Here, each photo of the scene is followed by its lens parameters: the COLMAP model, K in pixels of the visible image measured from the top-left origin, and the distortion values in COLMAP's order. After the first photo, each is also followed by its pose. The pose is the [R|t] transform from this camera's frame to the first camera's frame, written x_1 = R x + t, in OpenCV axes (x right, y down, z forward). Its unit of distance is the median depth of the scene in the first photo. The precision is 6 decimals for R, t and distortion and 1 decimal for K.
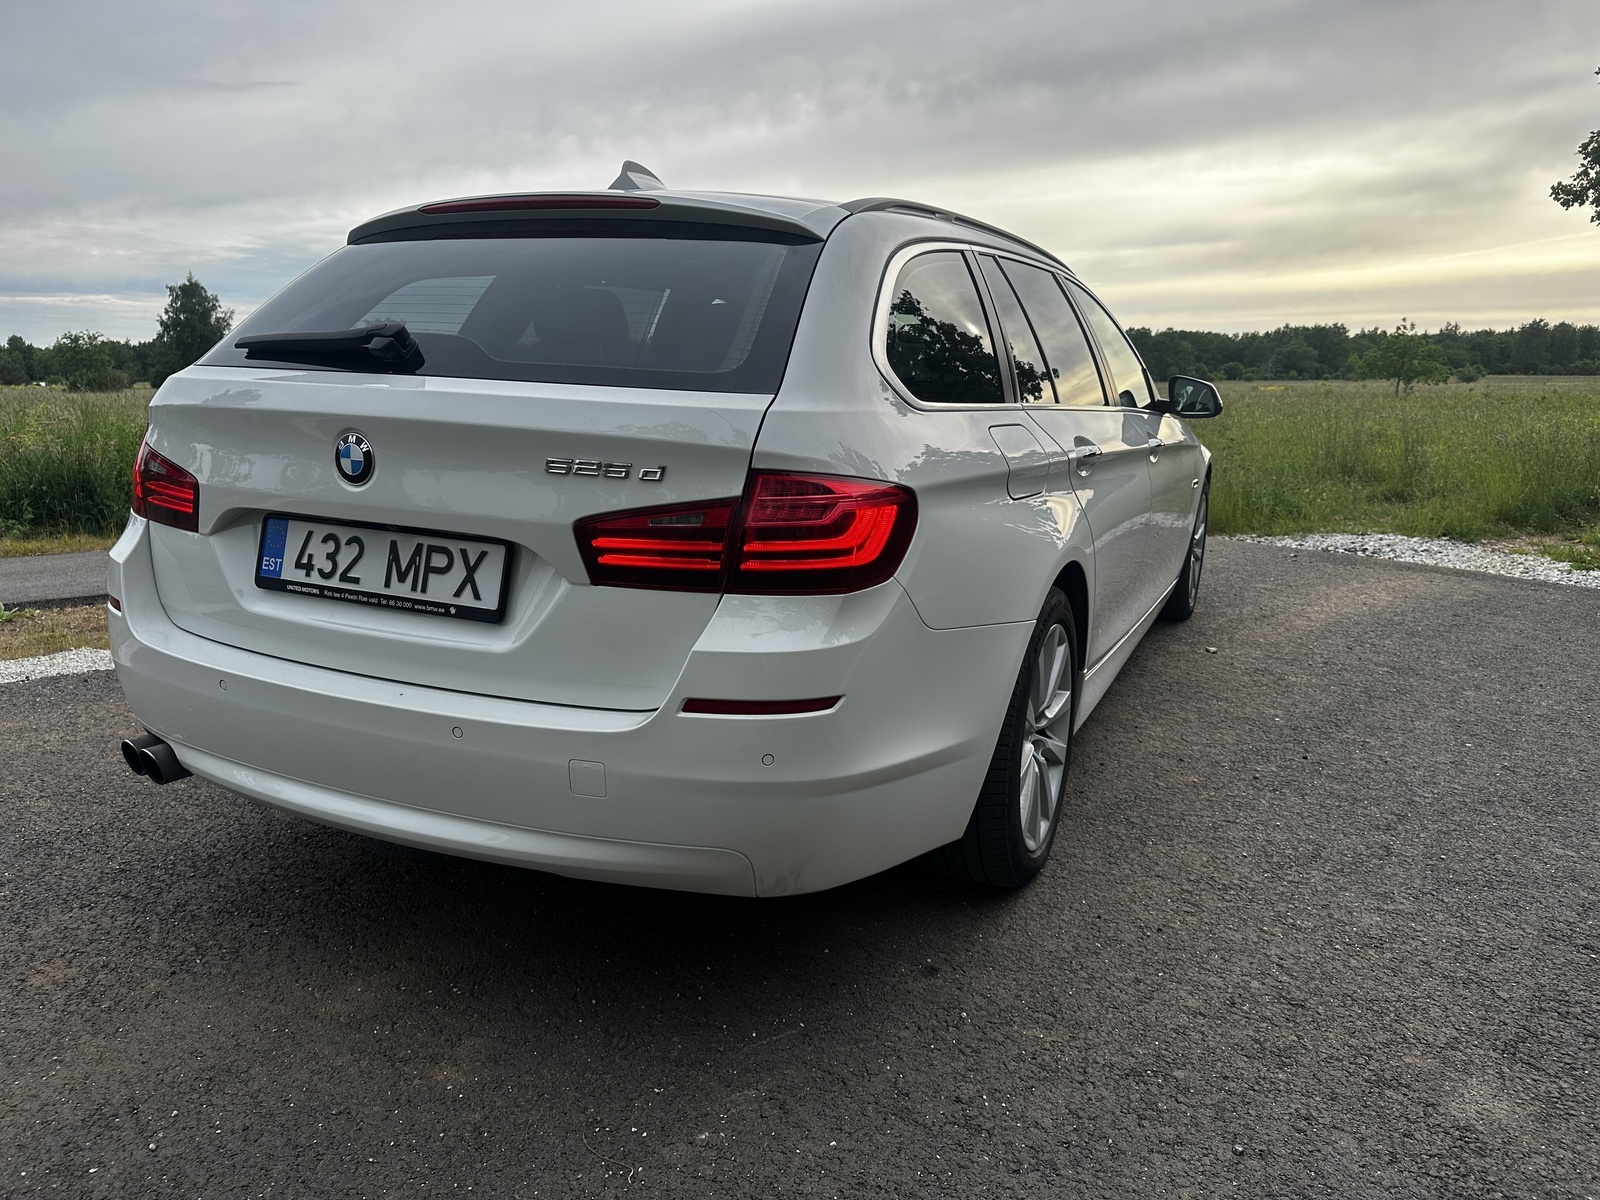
lens RADIAL K [[1109.9, 0, 800.0], [0, 1109.9, 600.0], [0, 0, 1]] dist [-0.012051, -0.006807]
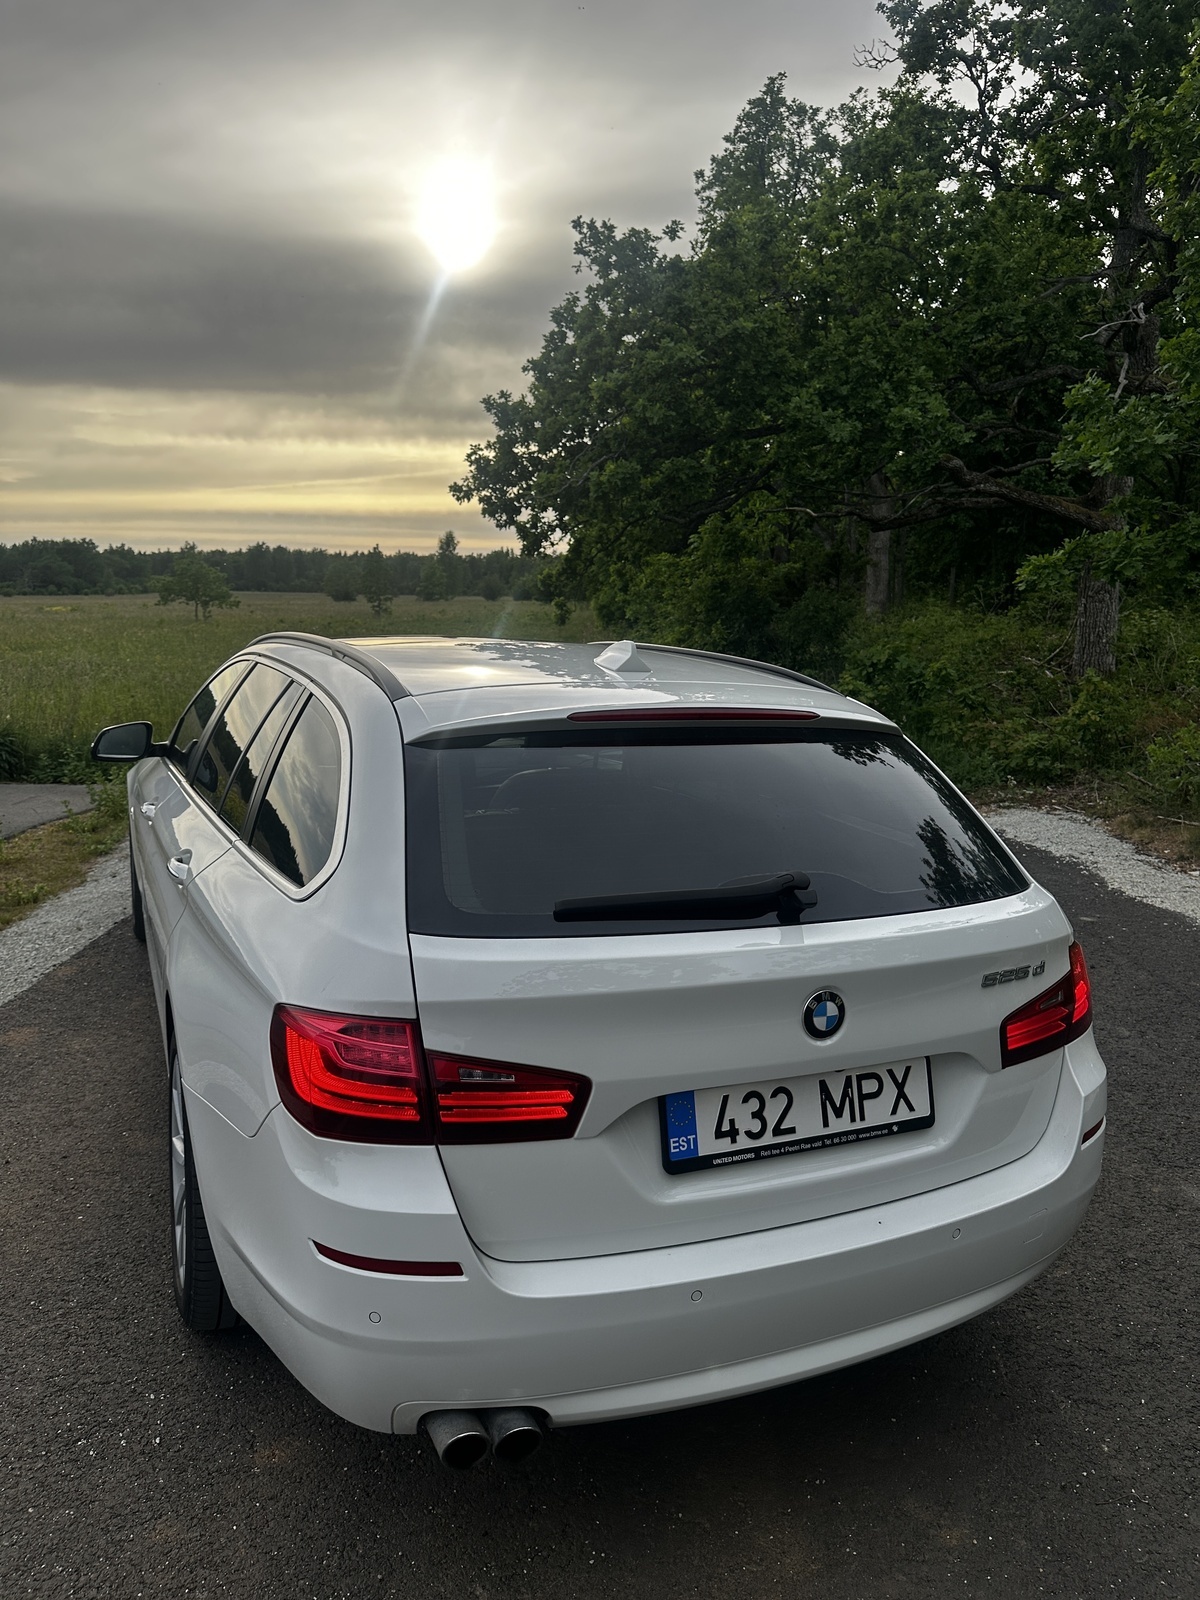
lens RADIAL K [[1109.9, 0, 572.2], [0, 1109.9, 800.0], [0, 0, 1]] dist [-0.012051, -0.006807]
pose [[0.667167, -0.118805, 0.735373, -1.222317], [0.128600, 0.990747, 0.043390, -0.377290], [-0.733724, 0.065621, 0.676272, 0.455984]]
